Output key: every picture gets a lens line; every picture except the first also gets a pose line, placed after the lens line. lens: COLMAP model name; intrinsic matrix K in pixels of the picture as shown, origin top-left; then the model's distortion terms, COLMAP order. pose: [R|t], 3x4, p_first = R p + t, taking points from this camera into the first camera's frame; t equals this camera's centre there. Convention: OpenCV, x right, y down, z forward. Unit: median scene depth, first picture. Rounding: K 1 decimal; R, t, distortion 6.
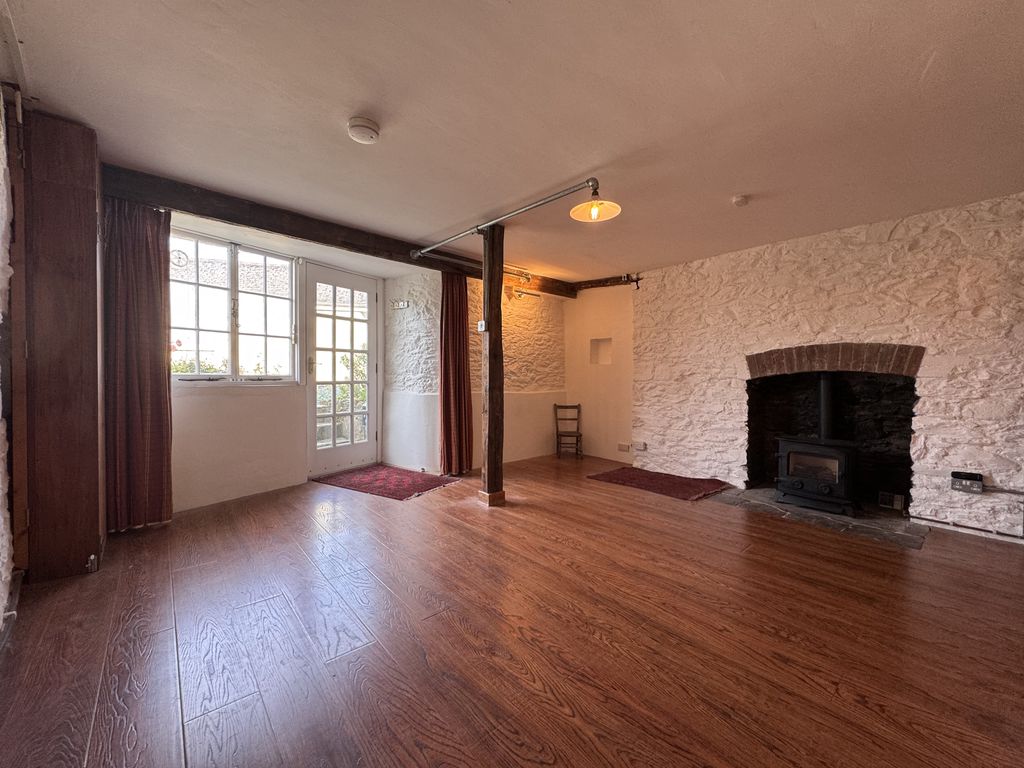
lens RADIAL K [[407.8, 0, 509.4], [0, 407.8, 382.3], [0, 0, 1]] dist [-0.003435, 0.000052]
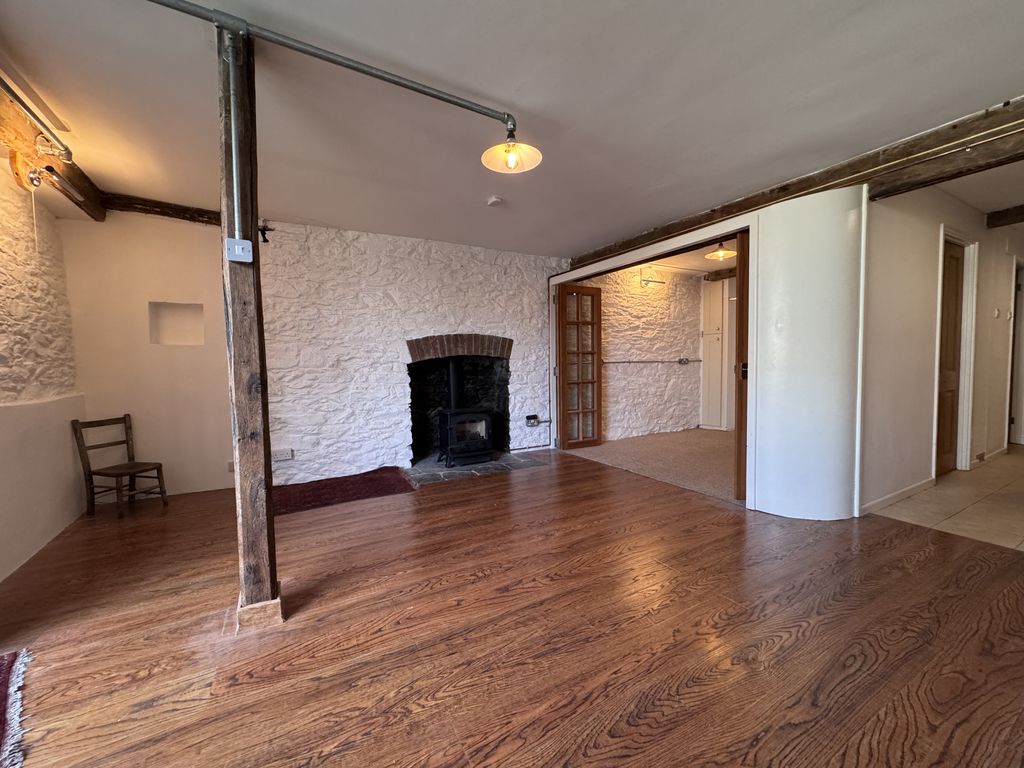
lens RADIAL K [[407.8, 0, 513.4], [0, 407.8, 382.6], [0, 0, 1]] dist [-0.003435, 0.000052]
pose [[0.202860, -0.058359, 0.977467, -0.406481], [0.032898, 0.998065, 0.052762, -0.003812], [-0.978655, 0.021454, 0.204387, 0.543578]]
